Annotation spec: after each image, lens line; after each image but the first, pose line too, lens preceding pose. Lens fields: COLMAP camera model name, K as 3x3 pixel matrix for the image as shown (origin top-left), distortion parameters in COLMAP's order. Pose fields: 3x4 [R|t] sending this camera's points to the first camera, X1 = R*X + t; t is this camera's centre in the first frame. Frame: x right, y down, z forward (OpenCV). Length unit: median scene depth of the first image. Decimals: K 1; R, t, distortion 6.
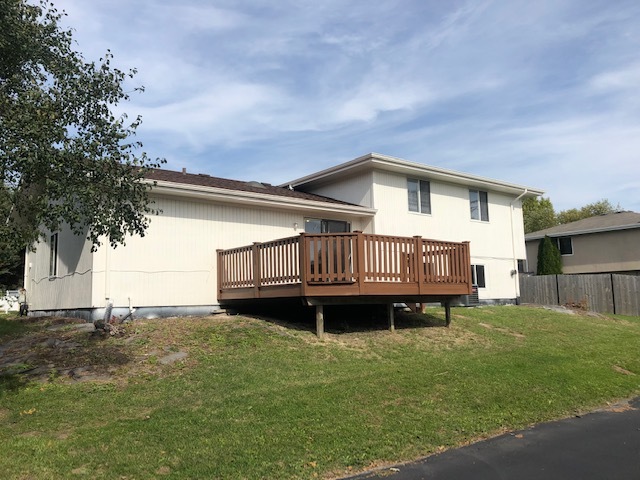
lens RADIAL K [[525.9, 0, 320.0], [0, 525.9, 240.0], [0, 0, 1]] dist [0.009393, -0.001102]
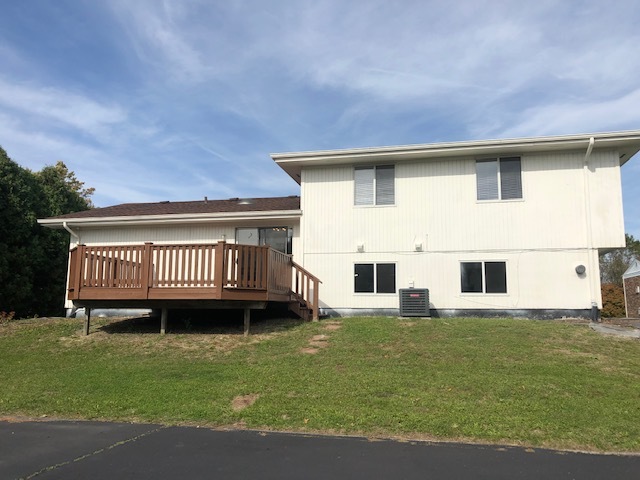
lens RADIAL K [[516.3, 0, 320.0], [0, 516.3, 240.0], [0, 0, 1]] dist [0.007519, 0.007539]
pose [[0.627964, -0.083003, -0.773803, 0.837885], [0.074542, 0.996140, -0.046358, 0.039668], [0.774664, -0.028570, 0.631727, 0.441669]]
